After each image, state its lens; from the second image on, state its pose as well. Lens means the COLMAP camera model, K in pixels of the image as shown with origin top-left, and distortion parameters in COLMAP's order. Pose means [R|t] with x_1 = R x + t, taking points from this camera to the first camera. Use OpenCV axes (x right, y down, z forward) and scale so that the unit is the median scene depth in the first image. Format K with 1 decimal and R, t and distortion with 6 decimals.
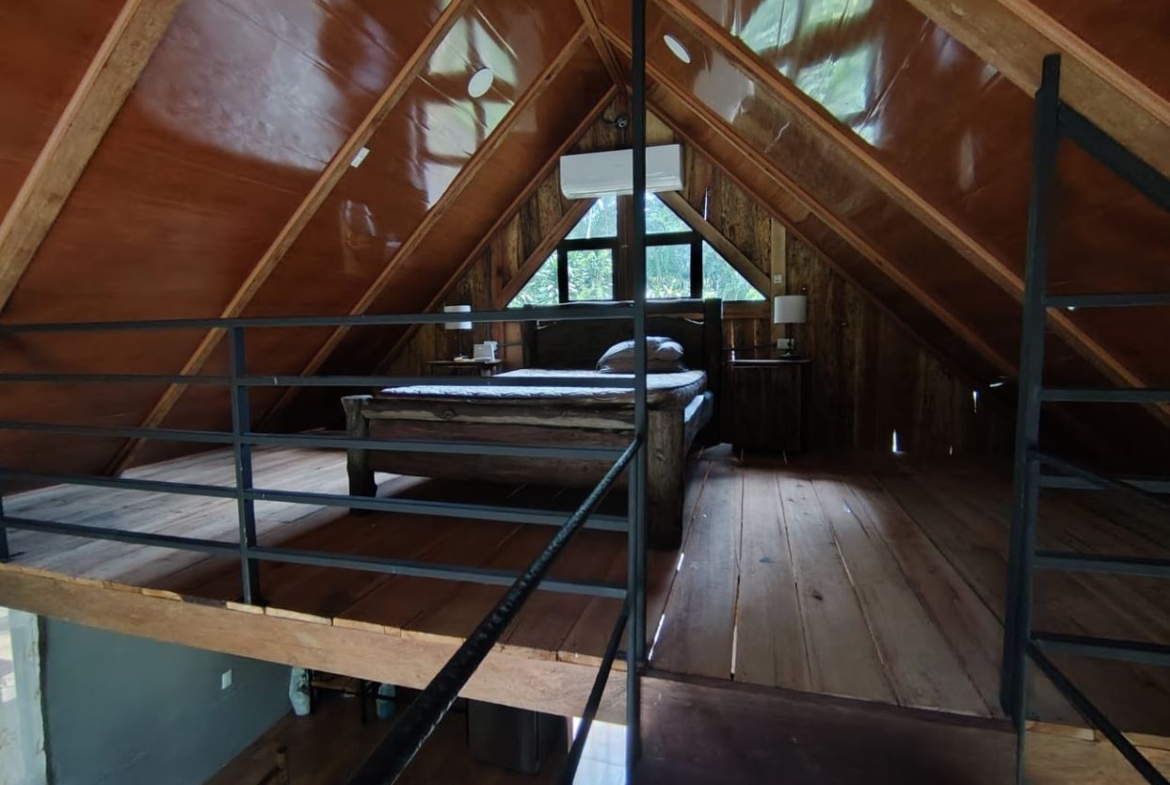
lens RADIAL K [[550.3, 0, 584.2], [0, 550.3, 391.9], [0, 0, 1]] dist [0.000549, -0.000537]
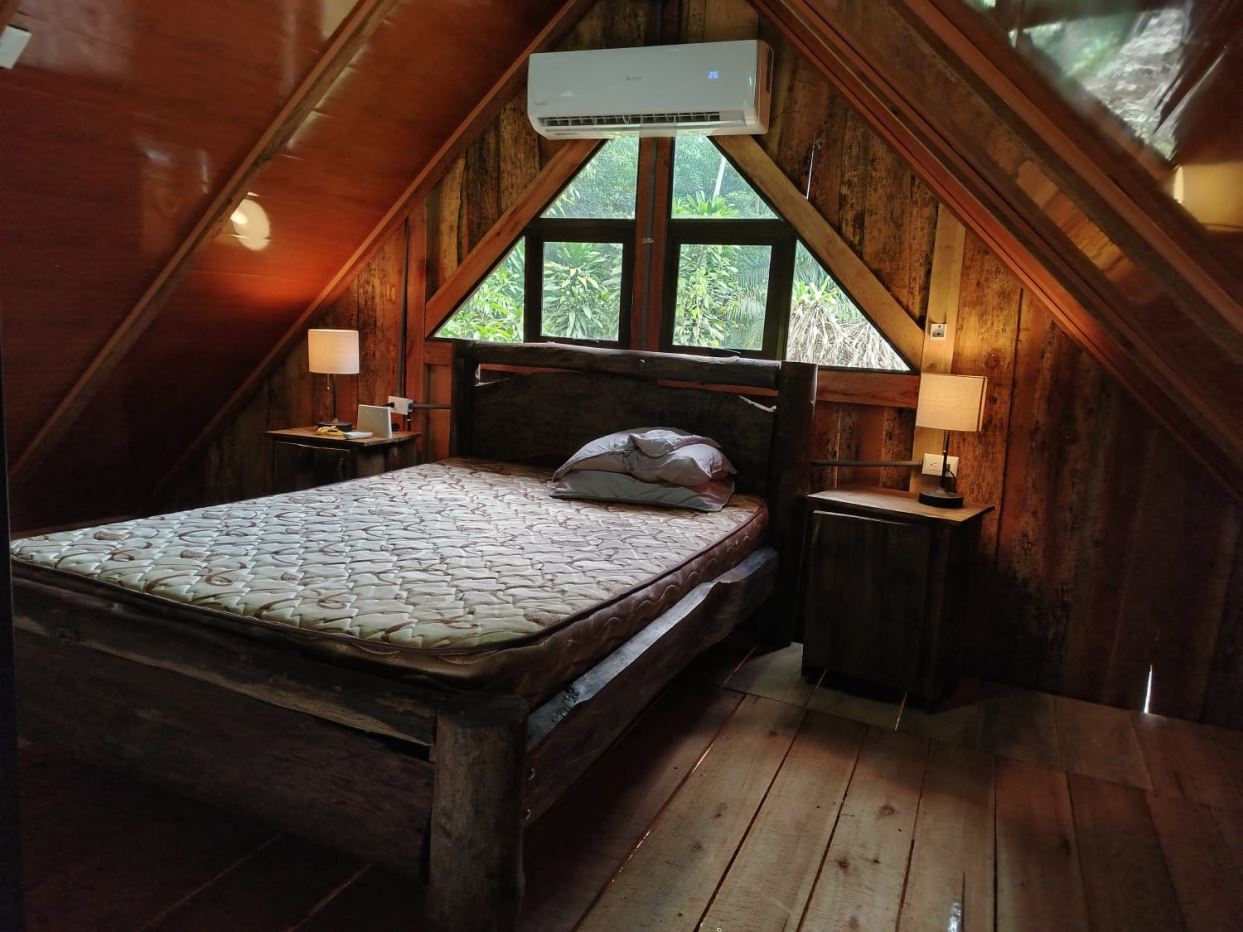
lens RADIAL K [[877.6, 0, 622.5], [0, 877.6, 467.5], [0, 0, 1]] dist [0.079944, -0.110836]
pose [[0.990867, 0.090309, -0.100132, 0.157450], [-0.084671, 0.994649, 0.059198, -0.104125], [0.104943, -0.050179, 0.993212, 0.175649]]
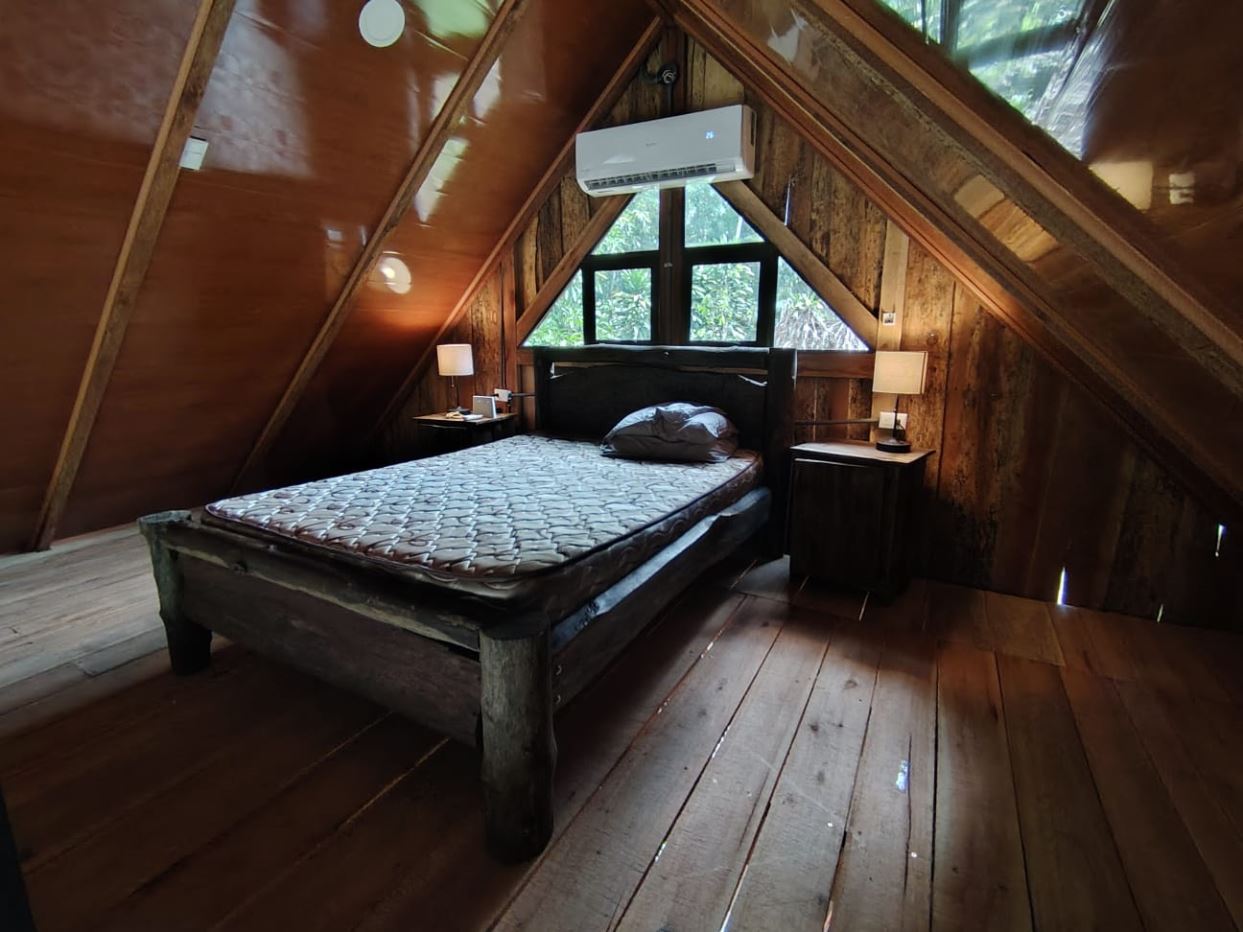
lens RADIAL K [[591.0, 0, 621.5], [0, 591.0, 461.0], [0, 0, 1]] dist [0.010217, -0.000069]
pose [[0.978676, 0.059190, -0.196698, 0.184699], [-0.037425, 0.992938, 0.112580, -0.103013], [0.201972, -0.102818, 0.973979, 0.236874]]
